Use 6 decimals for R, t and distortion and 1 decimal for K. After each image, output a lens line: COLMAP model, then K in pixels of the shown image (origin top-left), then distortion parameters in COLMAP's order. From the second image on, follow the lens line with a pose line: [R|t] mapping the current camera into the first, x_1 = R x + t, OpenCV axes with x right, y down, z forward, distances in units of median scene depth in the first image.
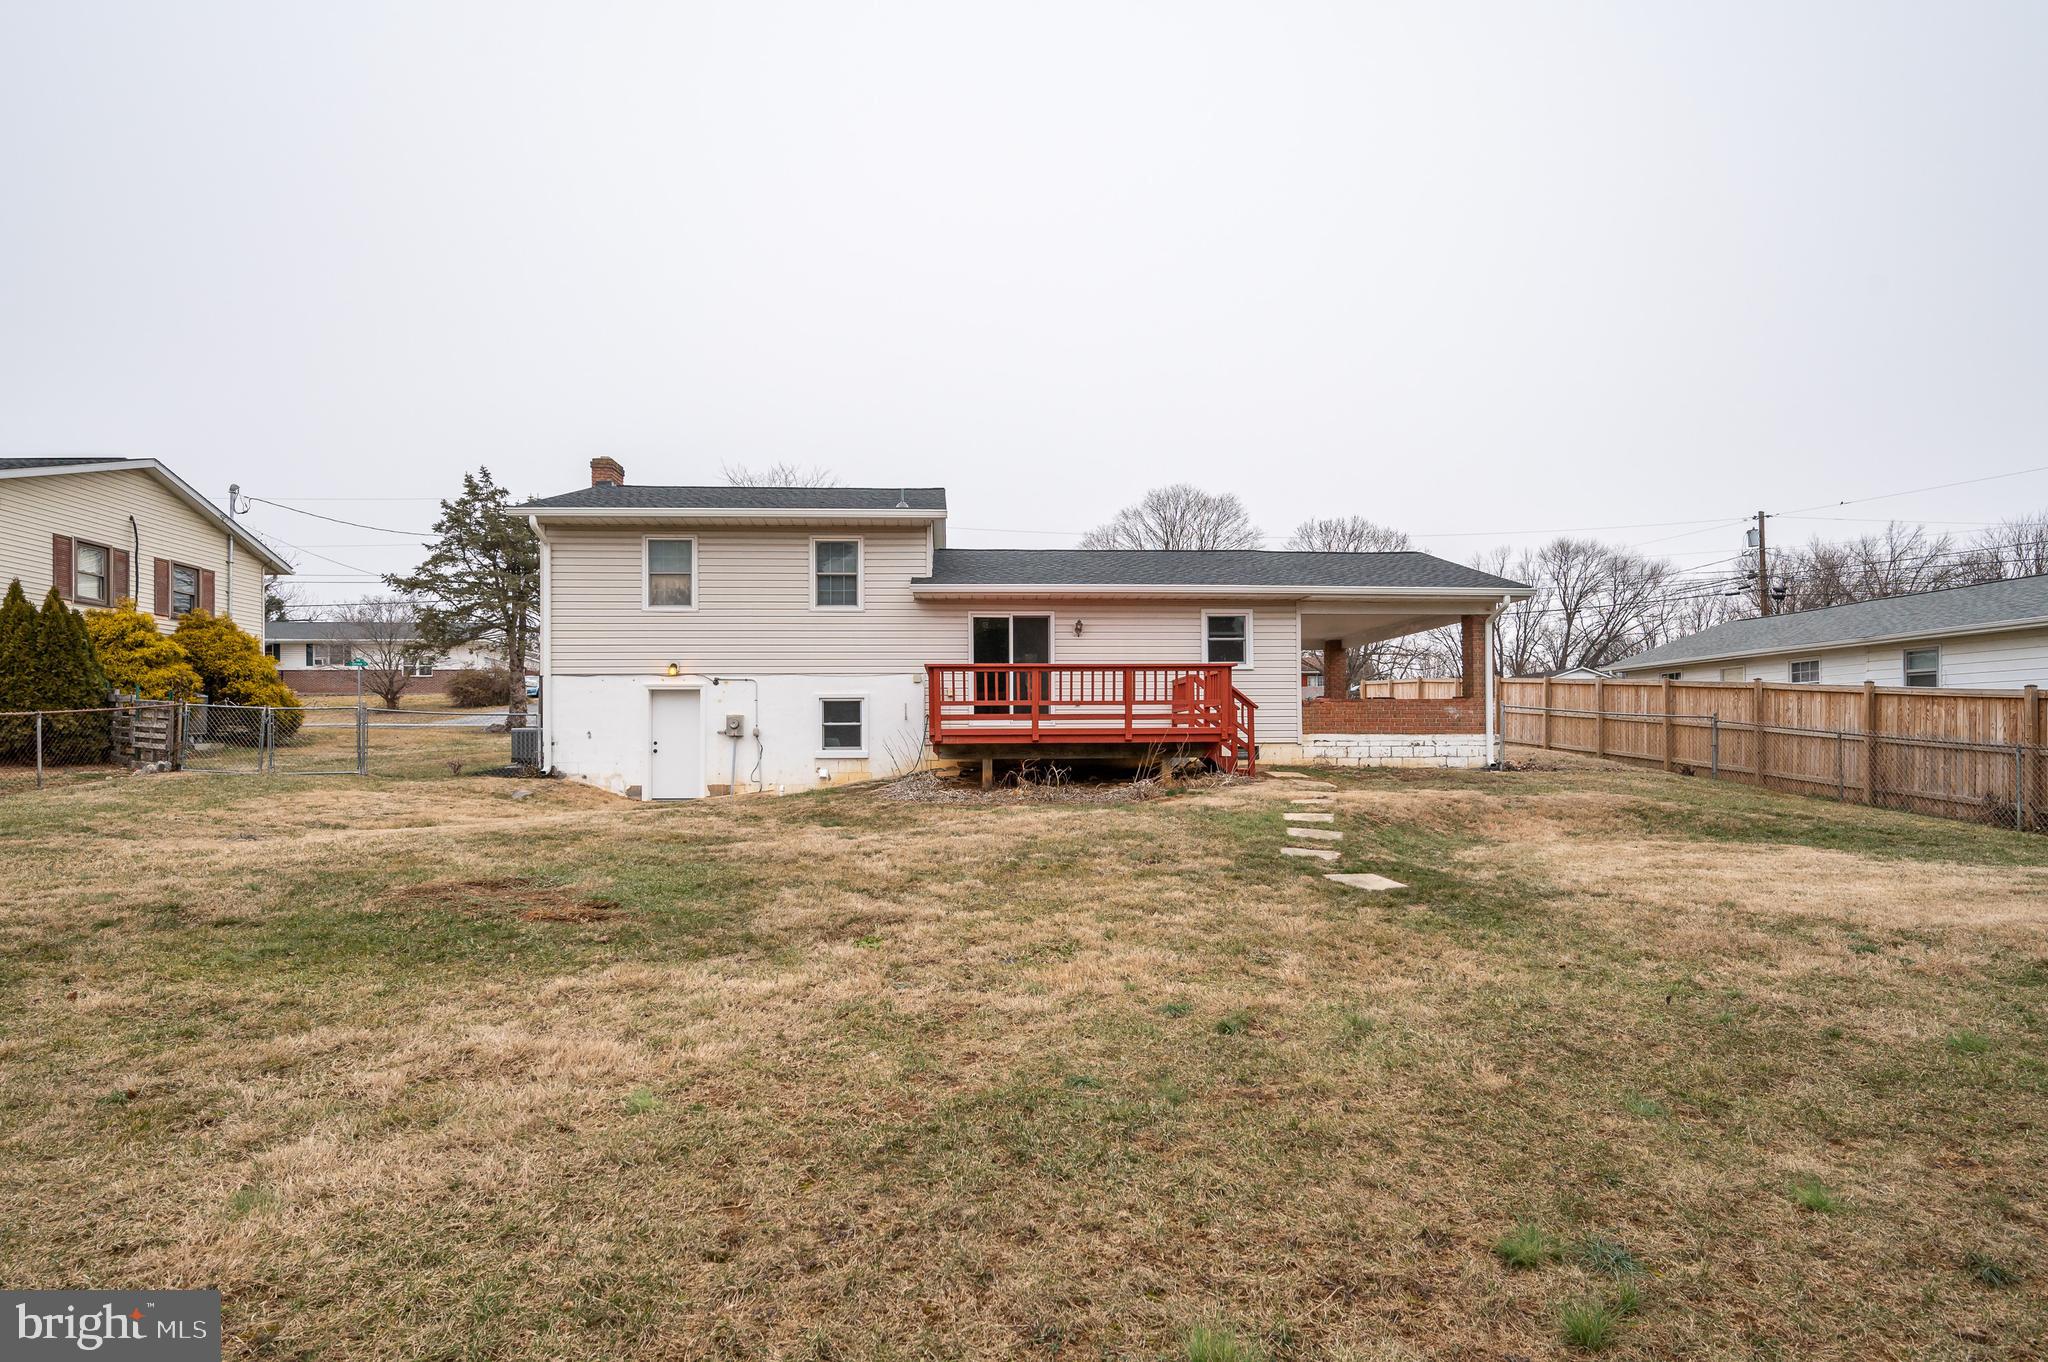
lens RADIAL K [[1070.9, 0, 911.6], [0, 1070.9, 677.5], [0, 0, 1]] dist [0.005082, -0.000104]
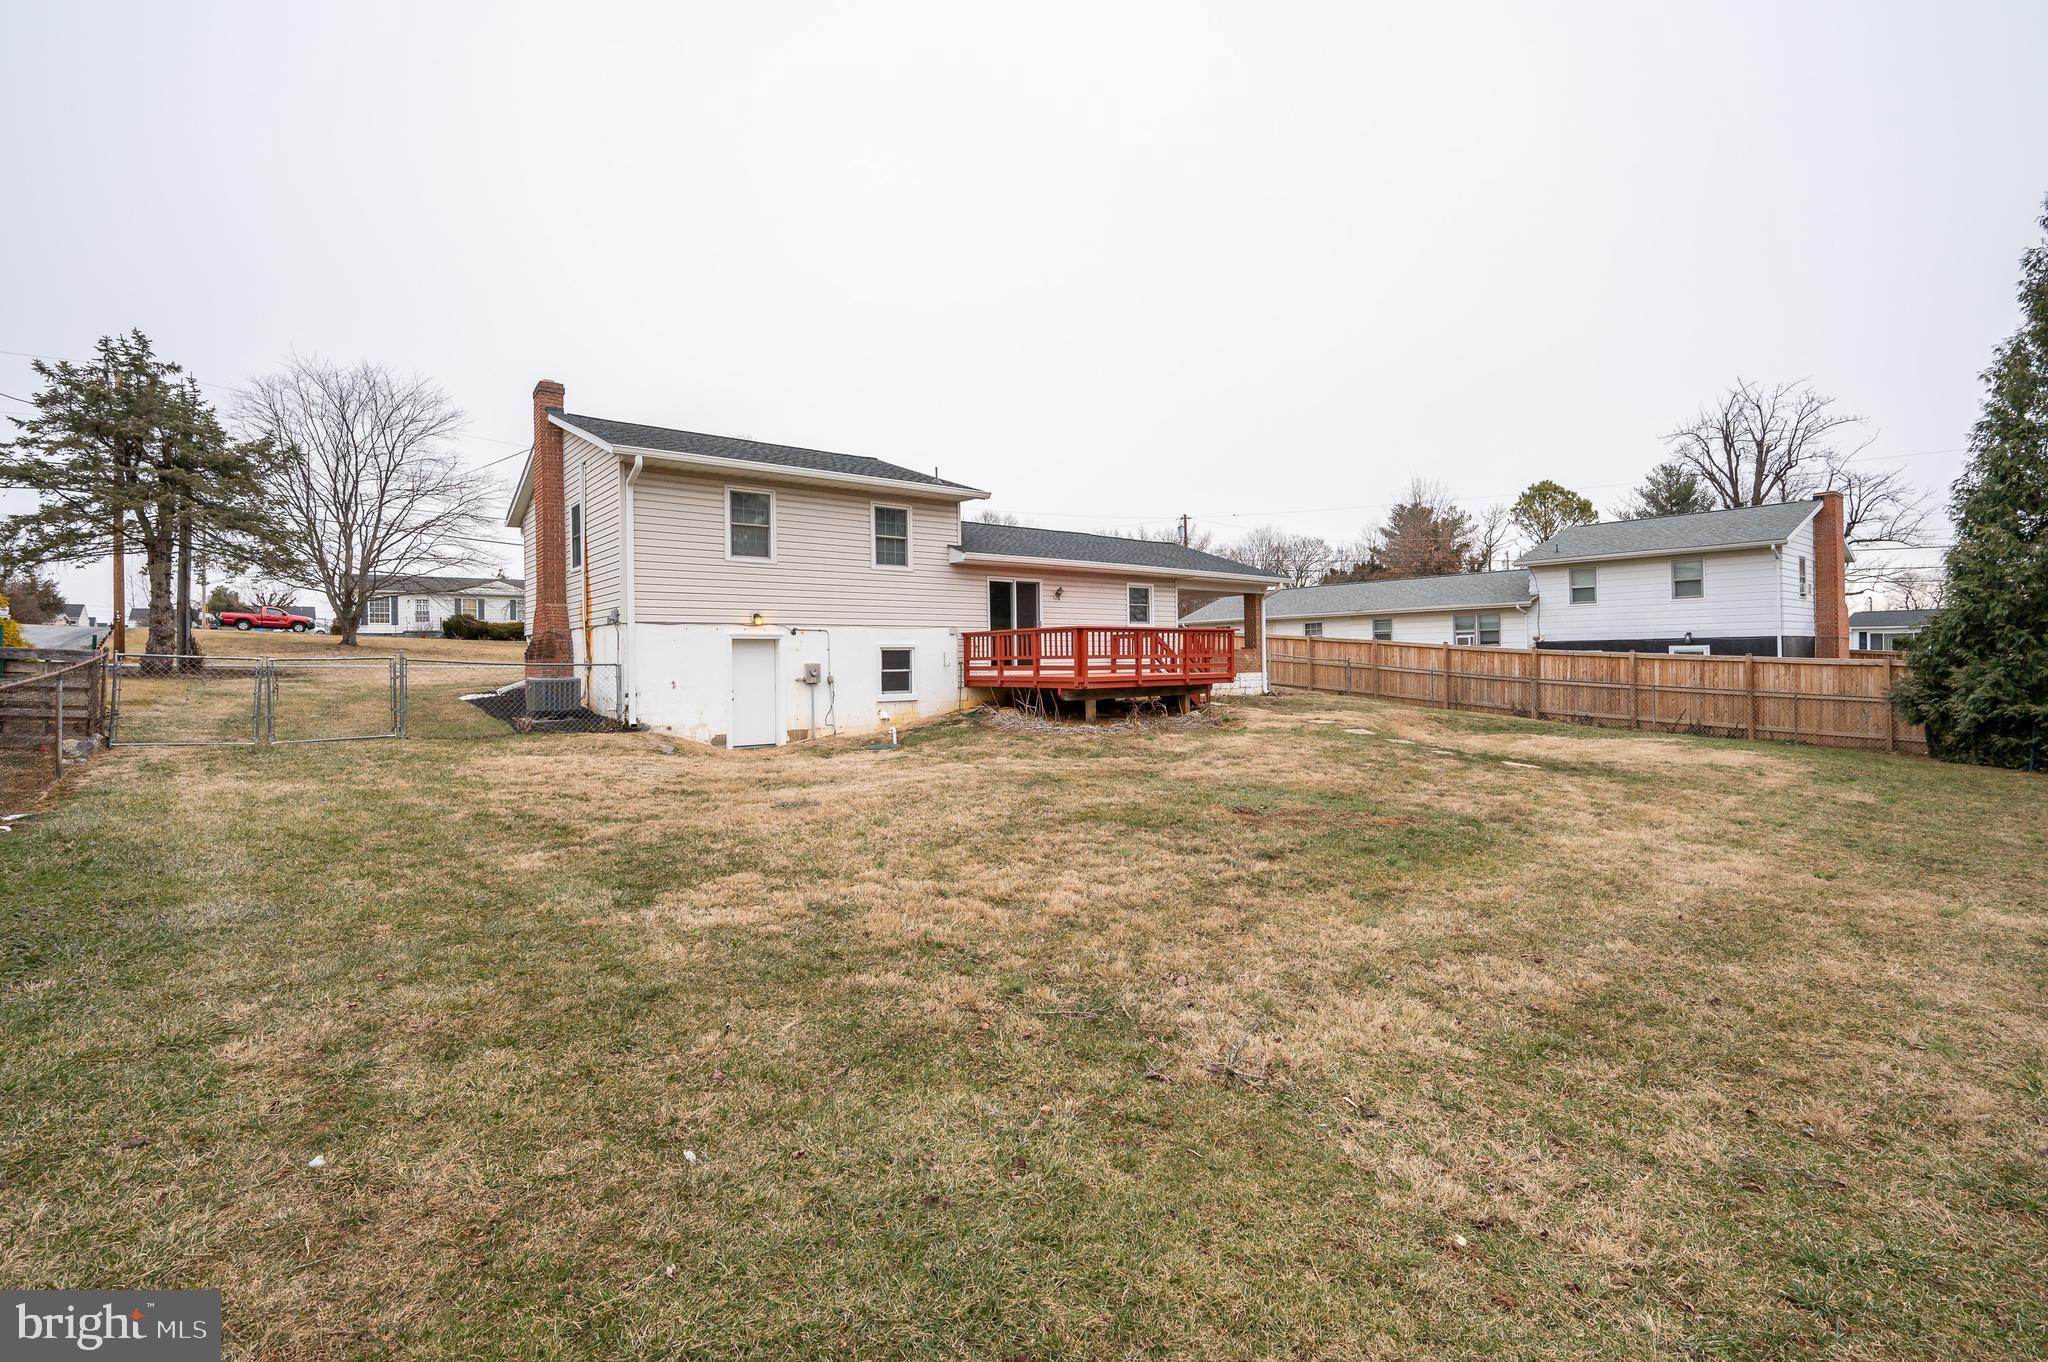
lens RADIAL K [[946.7, 0, 1019.5], [0, 946.7, 644.0], [0, 0, 1]] dist [0.000488, 0.001056]
pose [[0.802307, 0.005005, 0.596890, -0.556773], [-0.028908, 0.999117, 0.030480, -0.019028], [-0.596211, -0.041709, 0.801744, 0.121783]]
